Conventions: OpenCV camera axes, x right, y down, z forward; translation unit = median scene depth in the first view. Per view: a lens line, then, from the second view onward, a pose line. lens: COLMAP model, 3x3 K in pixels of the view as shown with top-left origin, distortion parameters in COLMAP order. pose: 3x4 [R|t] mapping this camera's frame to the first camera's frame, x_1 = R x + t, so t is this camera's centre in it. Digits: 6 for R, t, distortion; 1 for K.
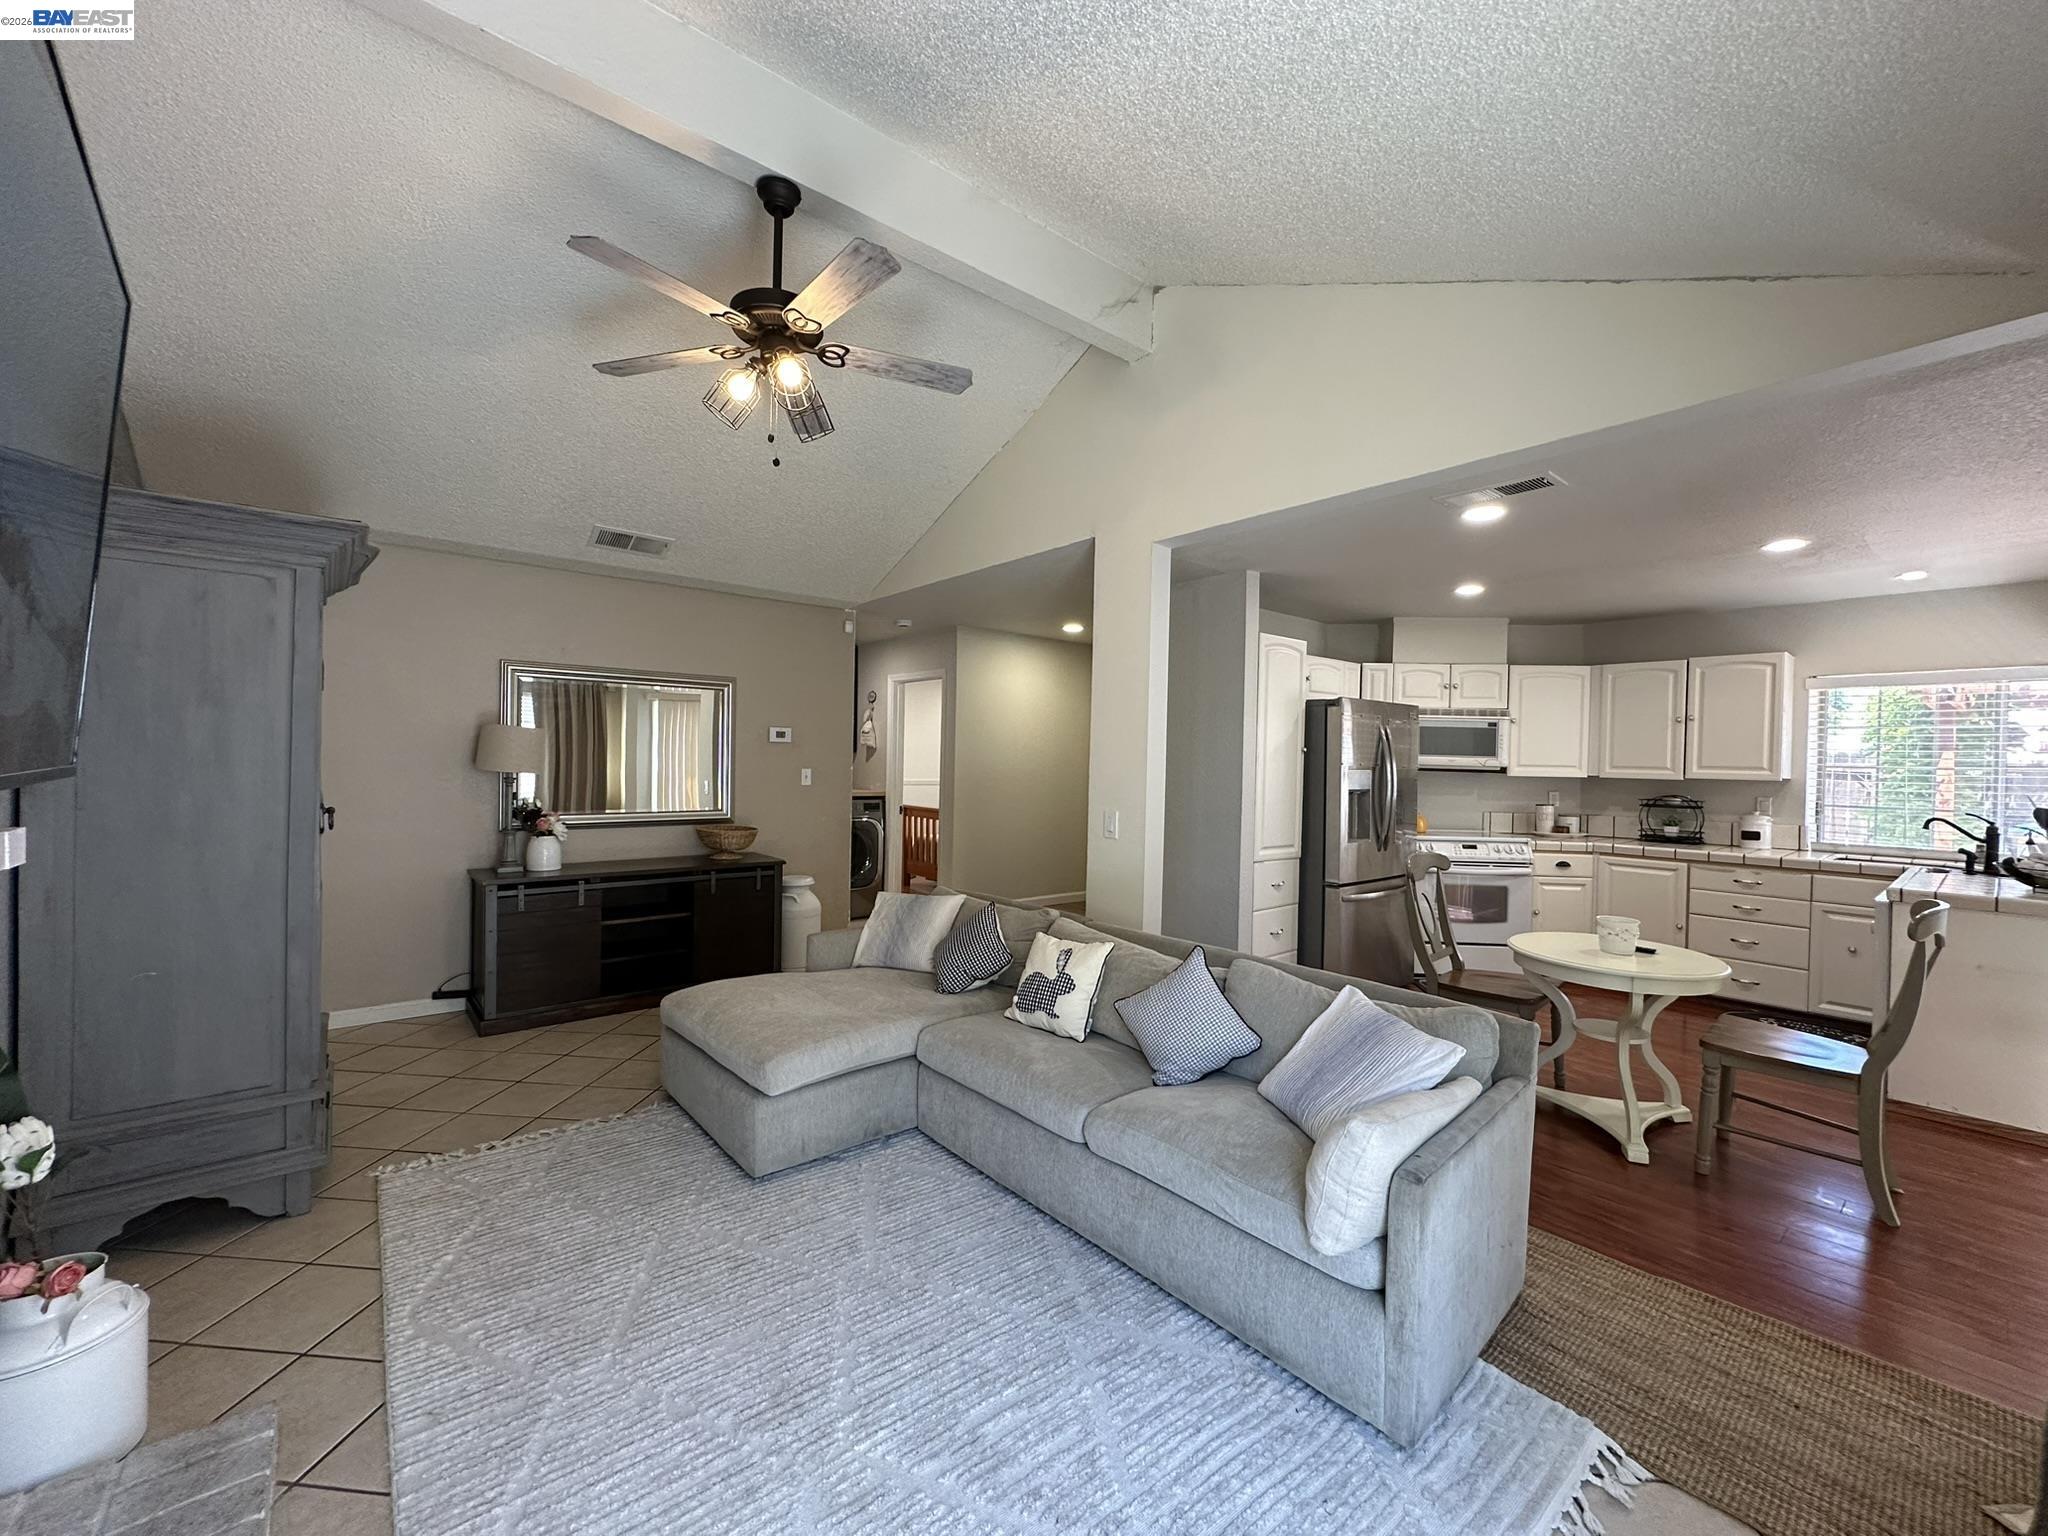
lens RADIAL K [[819.8, 0, 1021.8], [0, 819.8, 768.9], [0, 0, 1]] dist [-0.000887, -0.000072]
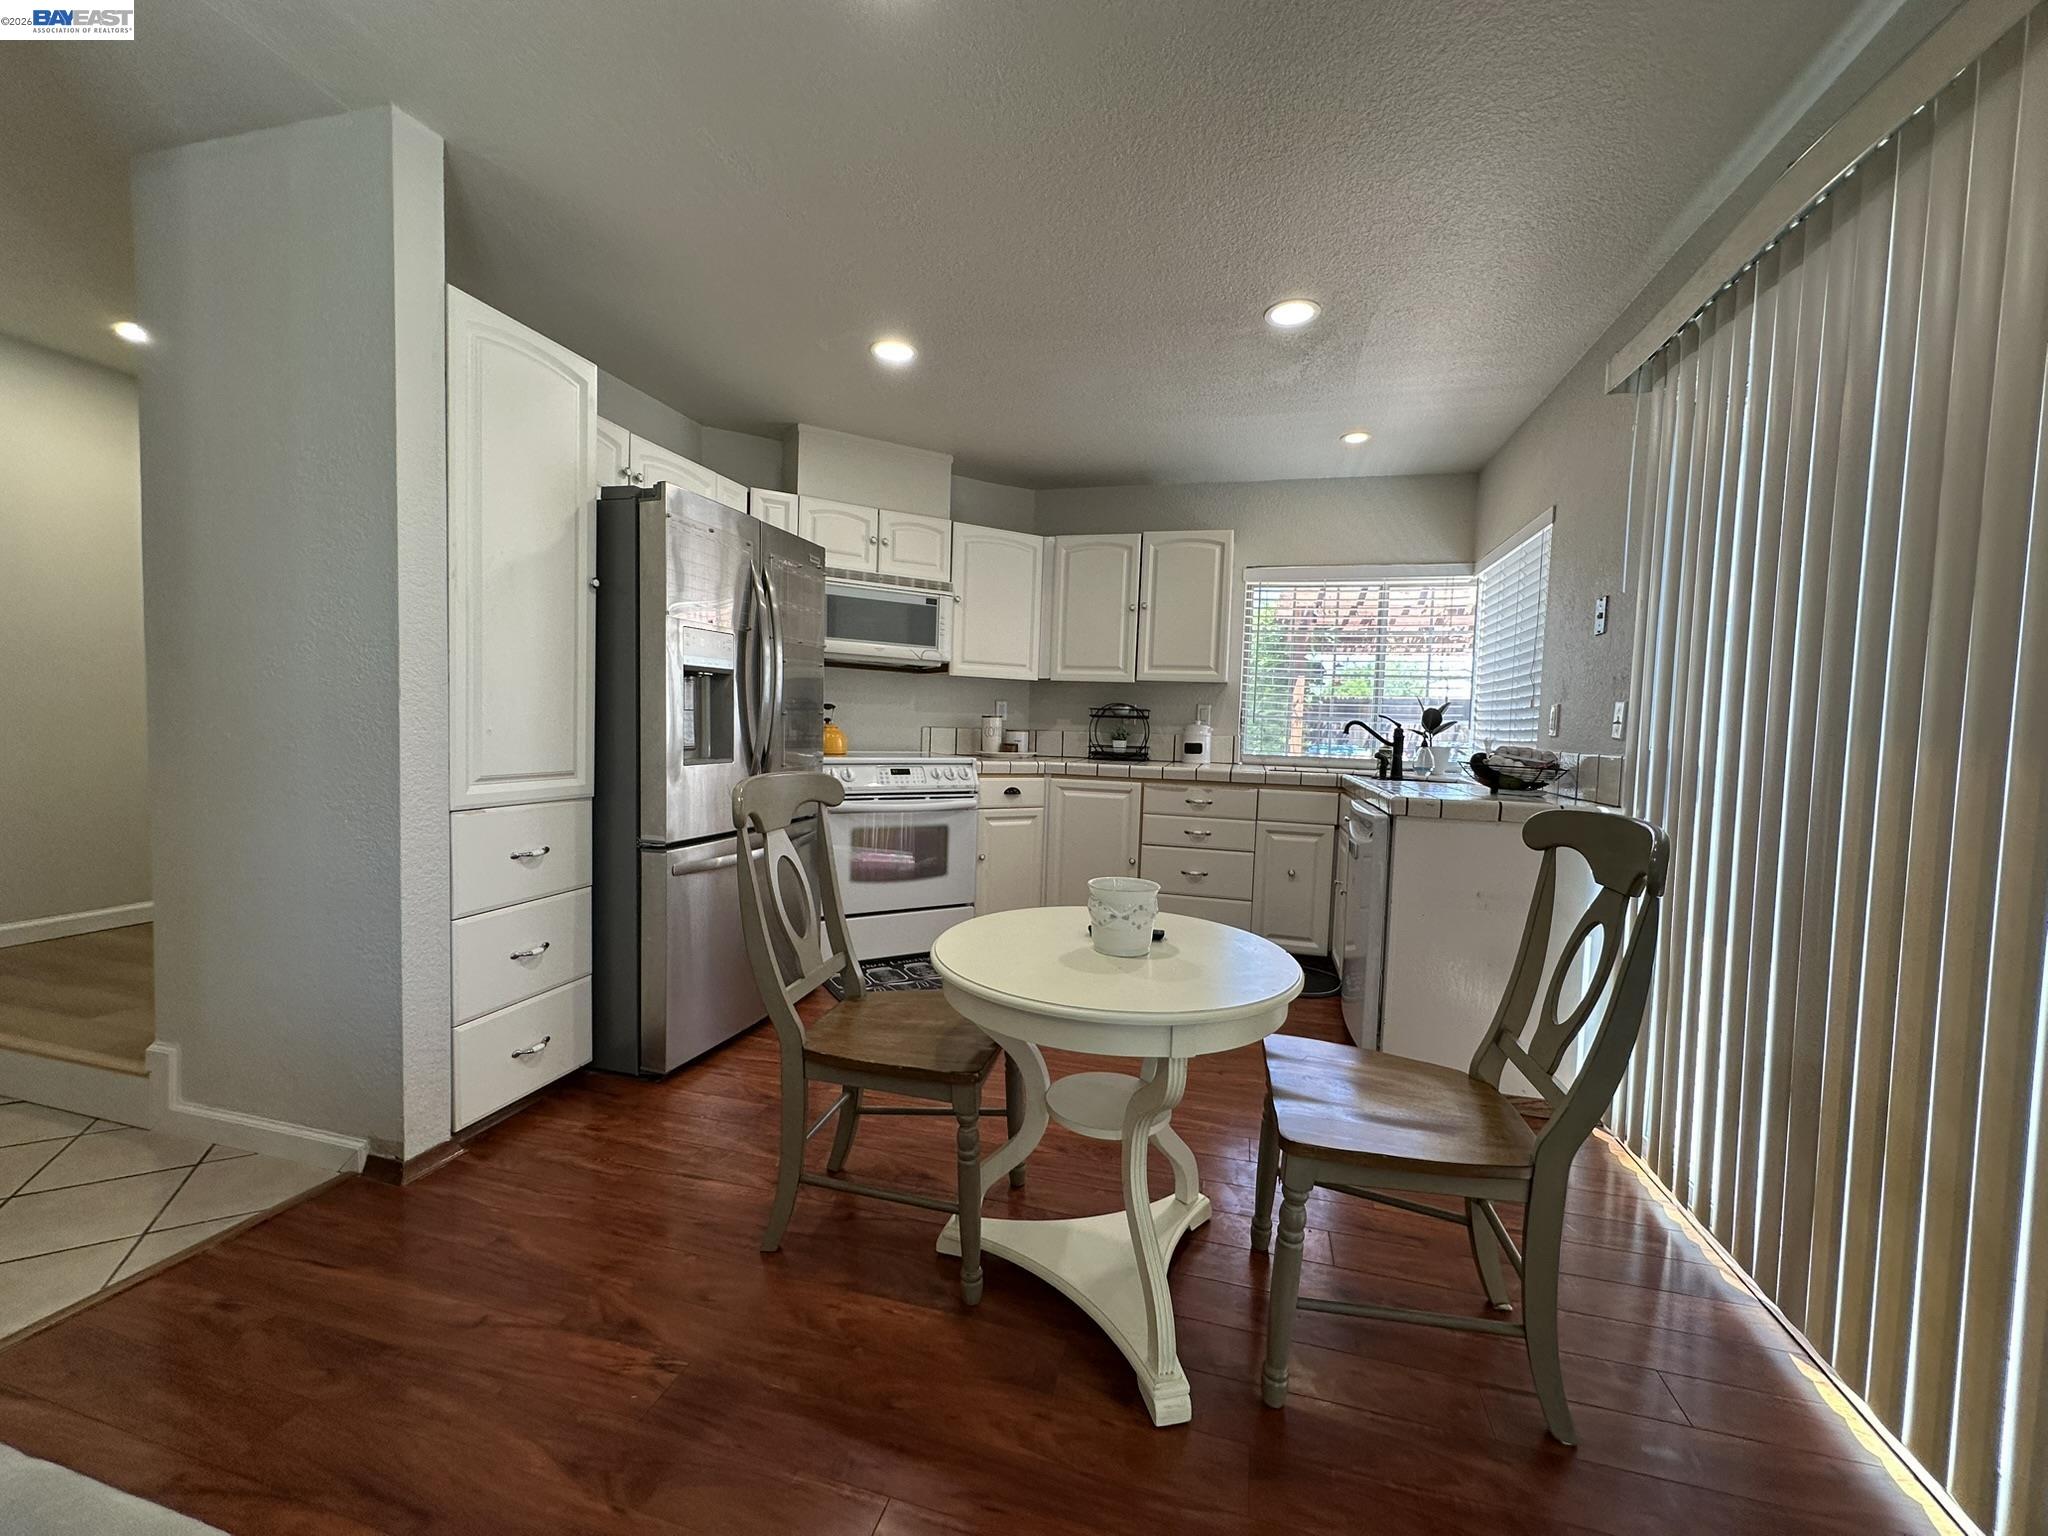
lens RADIAL K [[819.8, 0, 1028.1], [0, 819.8, 766.0], [0, 0, 1]] dist [-0.000887, -0.000072]
pose [[0.814649, -0.023721, 0.579468, 0.323254], [-0.010403, 0.998405, 0.055495, 0.070393], [-0.579860, -0.051237, 0.813103, 0.519886]]
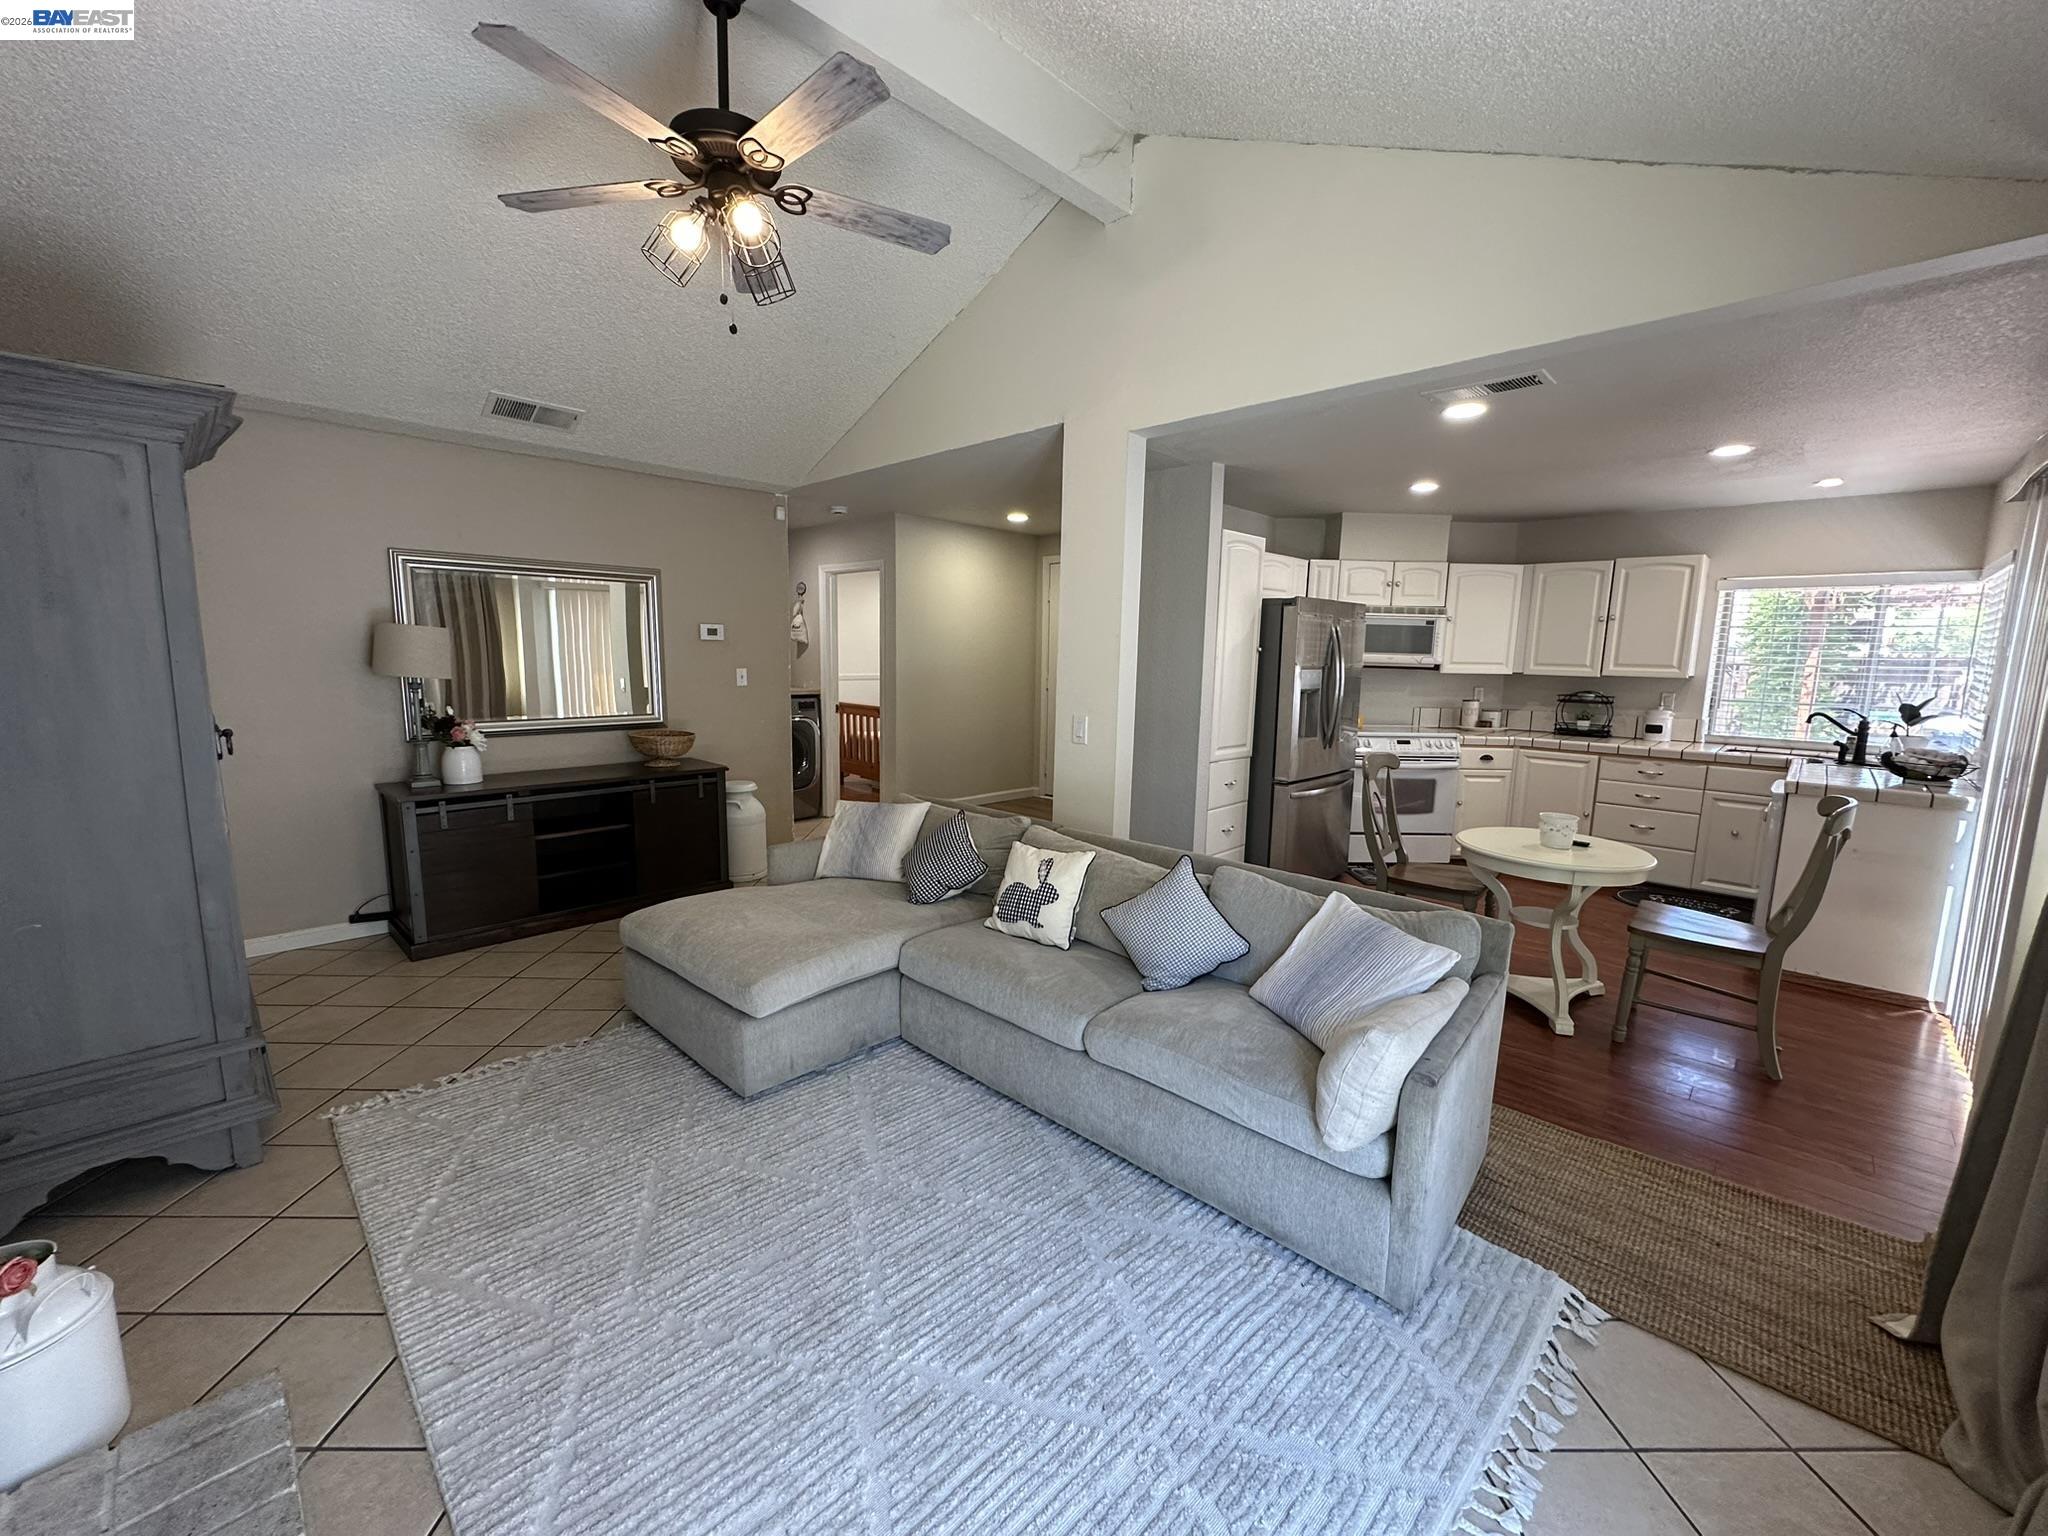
lens RADIAL K [[819.8, 0, 1023.1], [0, 819.8, 769.6], [0, 0, 1]] dist [-0.000887, -0.000072]
pose [[0.994336, -0.016607, 0.104981, -0.060353], [0.002202, 0.990725, 0.135867, -0.017895], [-0.106263, -0.134866, 0.985149, 0.029041]]
